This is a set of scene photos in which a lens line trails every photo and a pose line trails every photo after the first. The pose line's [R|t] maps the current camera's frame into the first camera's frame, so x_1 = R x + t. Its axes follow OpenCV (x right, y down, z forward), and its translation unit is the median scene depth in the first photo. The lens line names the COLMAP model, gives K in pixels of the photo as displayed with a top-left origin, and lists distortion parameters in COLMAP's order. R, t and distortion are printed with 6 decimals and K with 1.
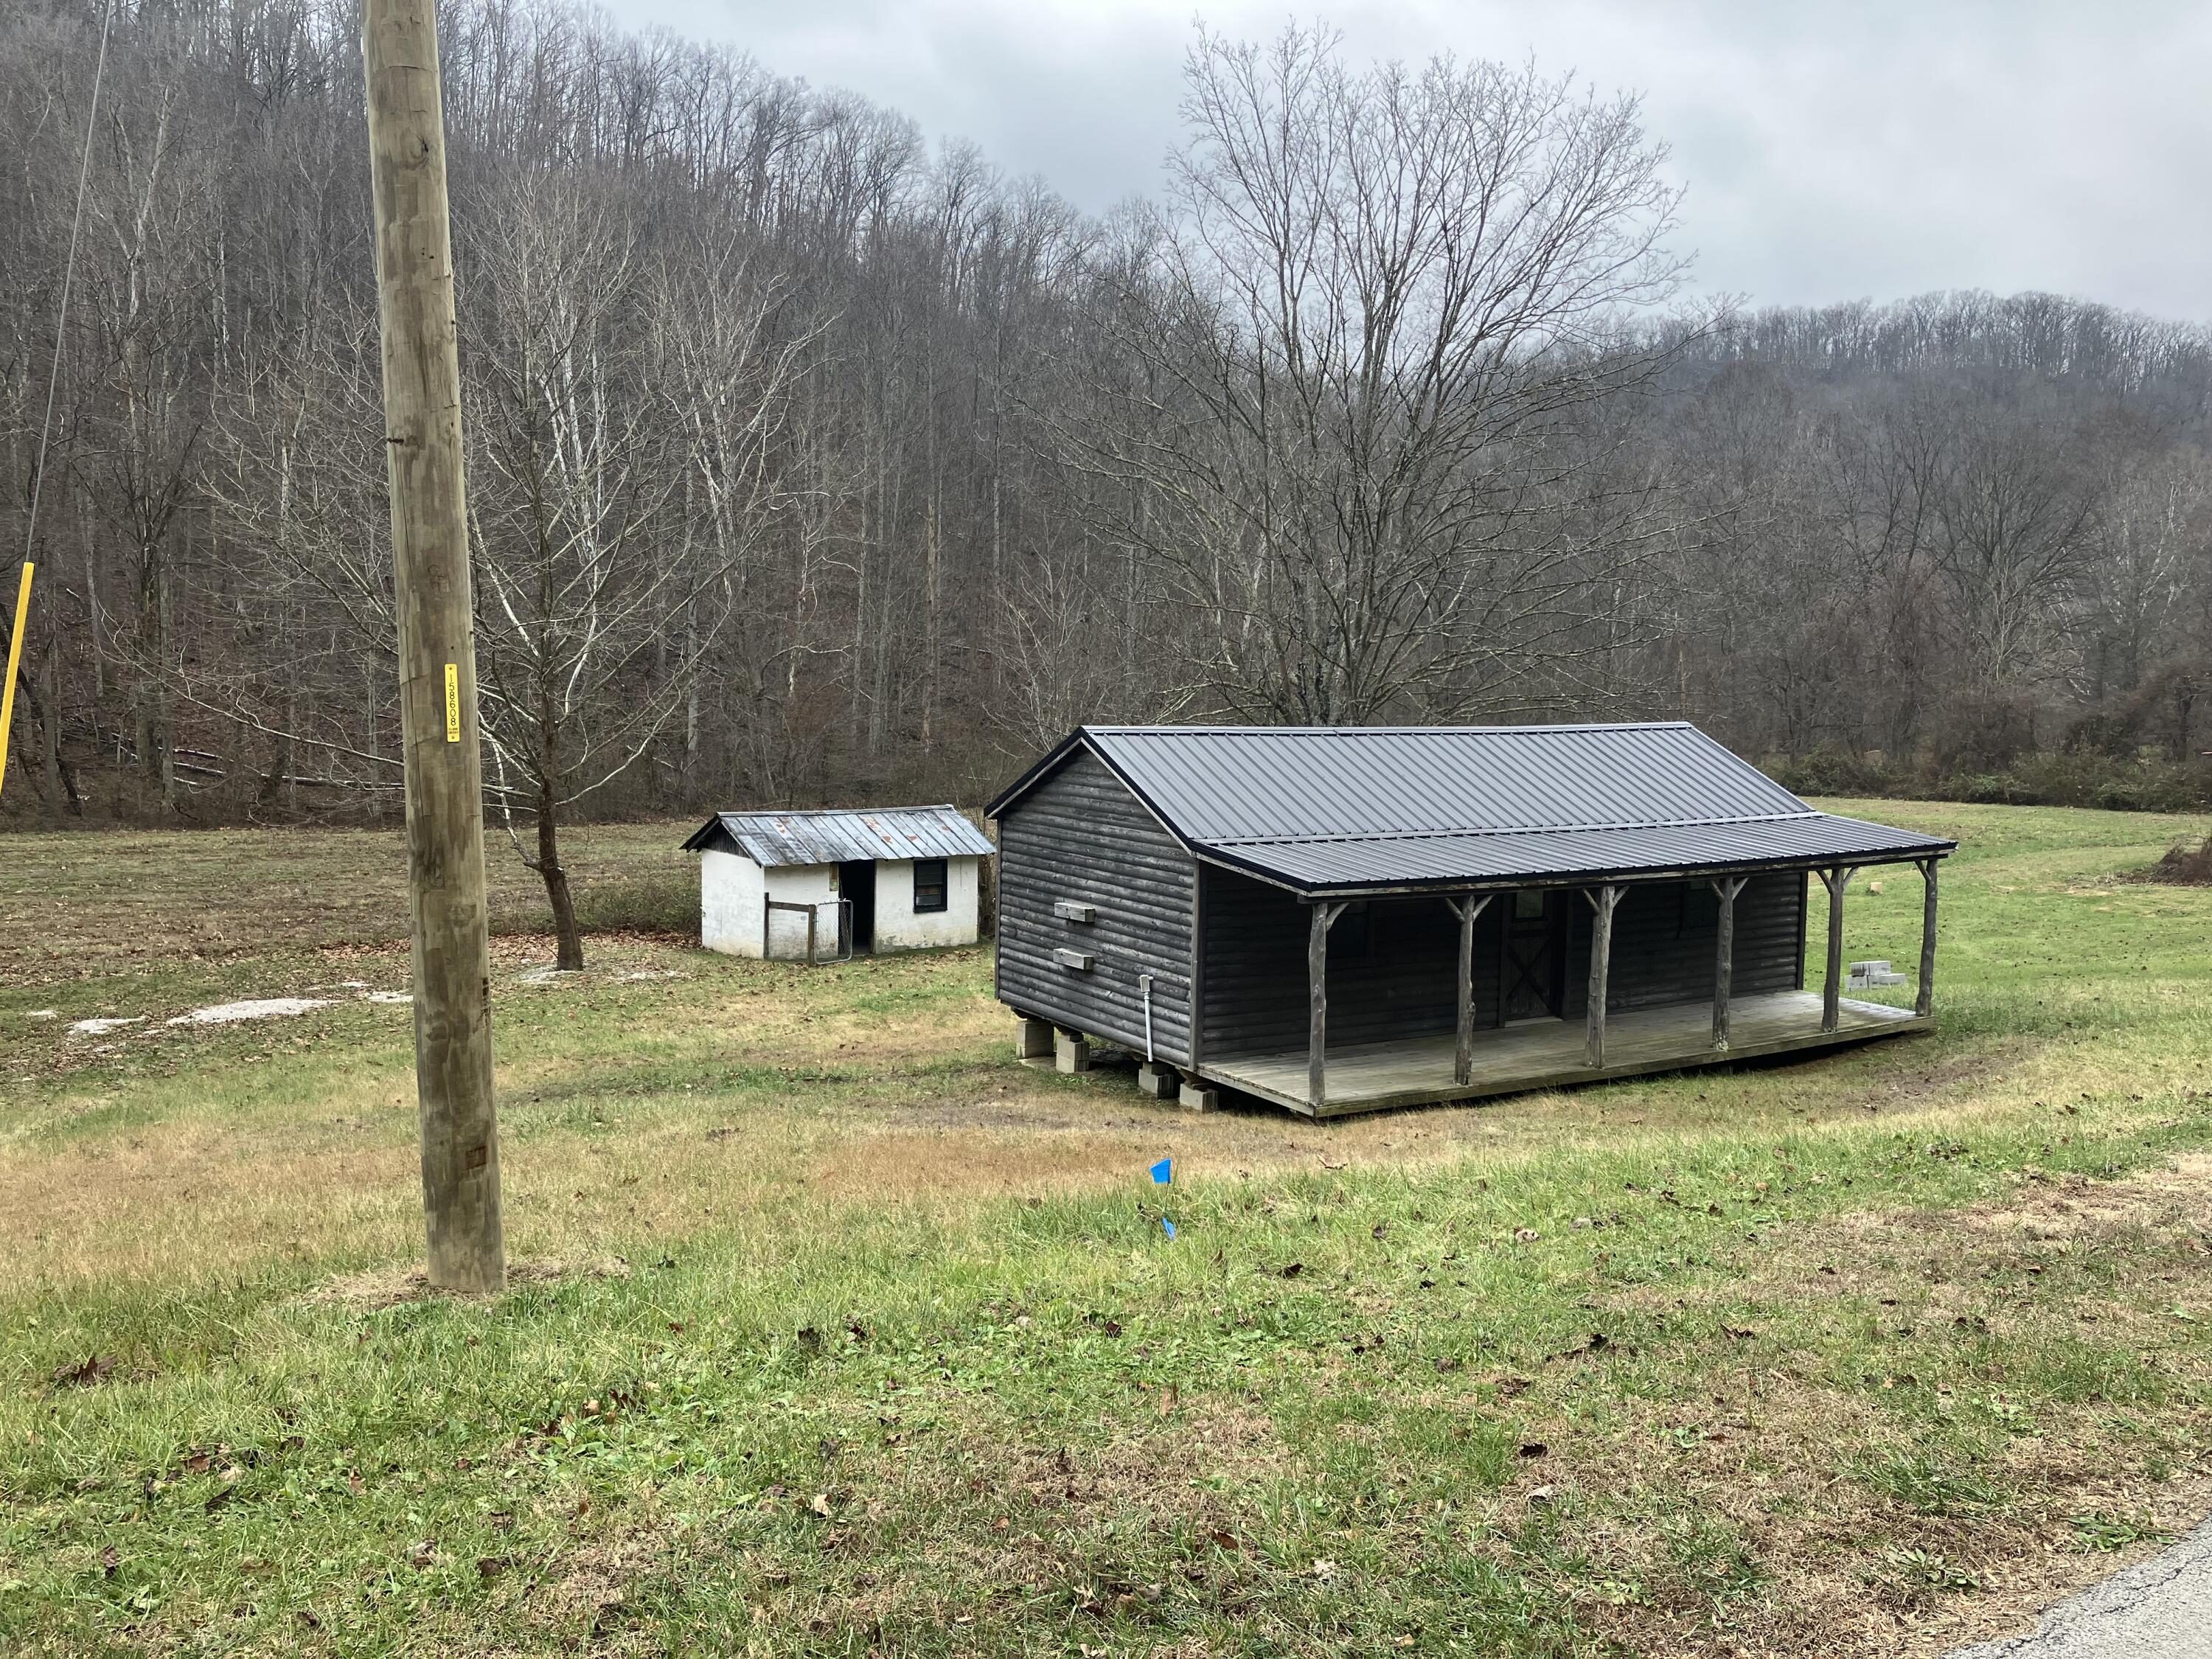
lens RADIAL K [[1817.9, 0, 1148.4], [0, 1817.9, 786.1], [0, 0, 1]] dist [0.027989, -0.046387]
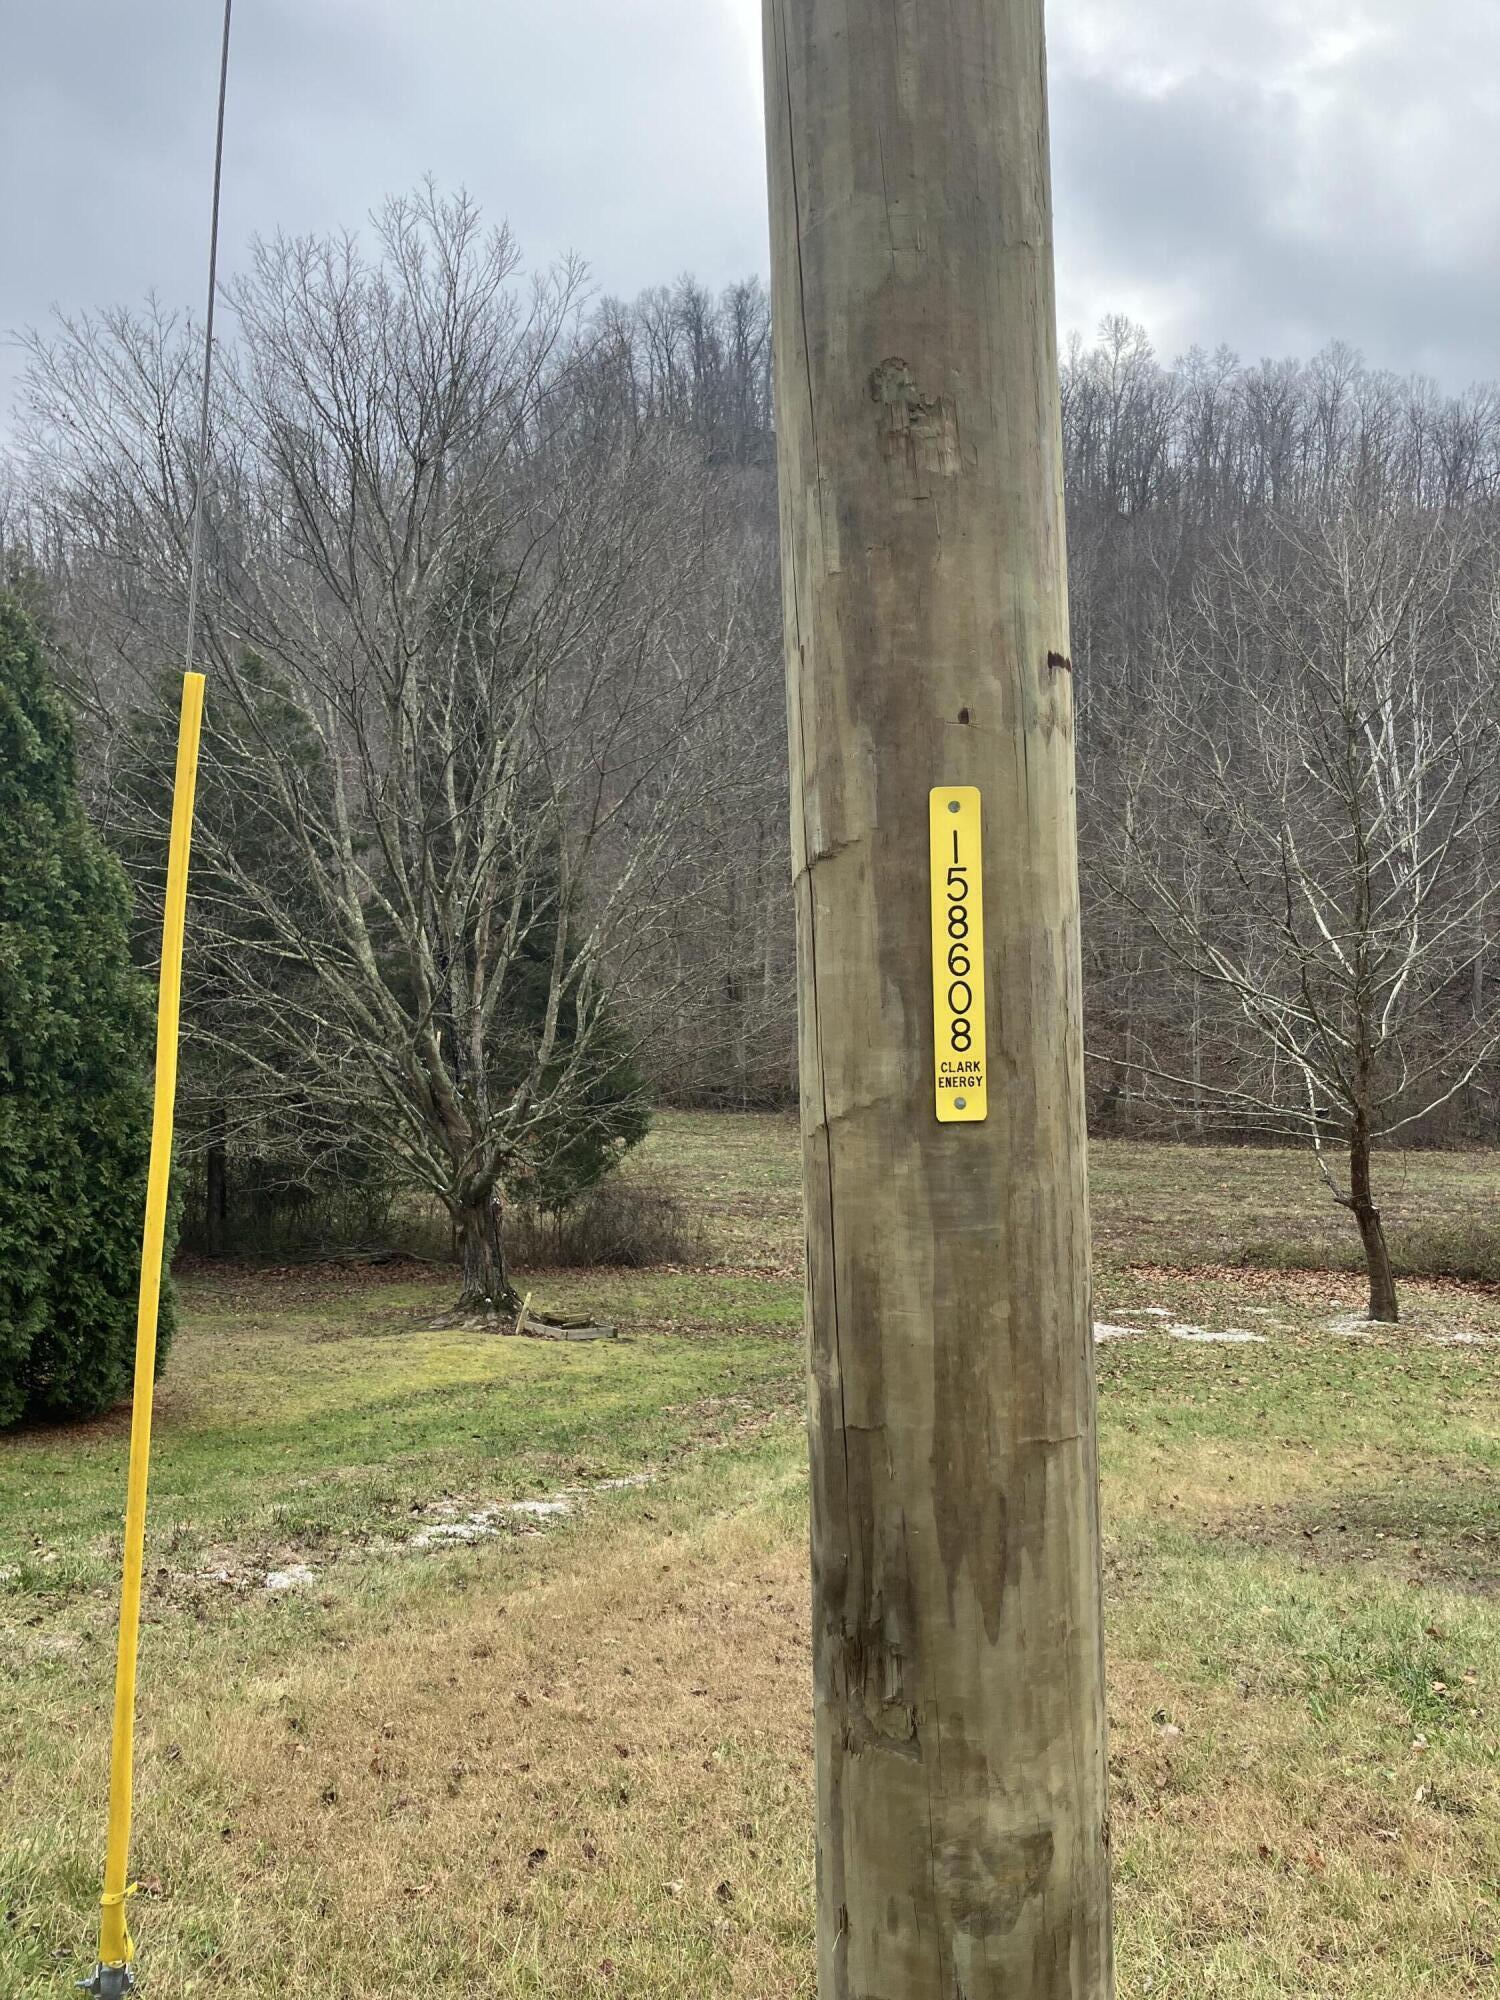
lens RADIAL K [[1643.7, 0, 758.7], [0, 1643.7, 991.9], [0, 0, 1]] dist [0.027989, -0.046387]
pose [[0.784531, -0.006152, -0.620059, -0.051218], [-0.035891, 0.997824, -0.055312, -0.005336], [0.619050, 0.065648, 0.782603, 0.154349]]
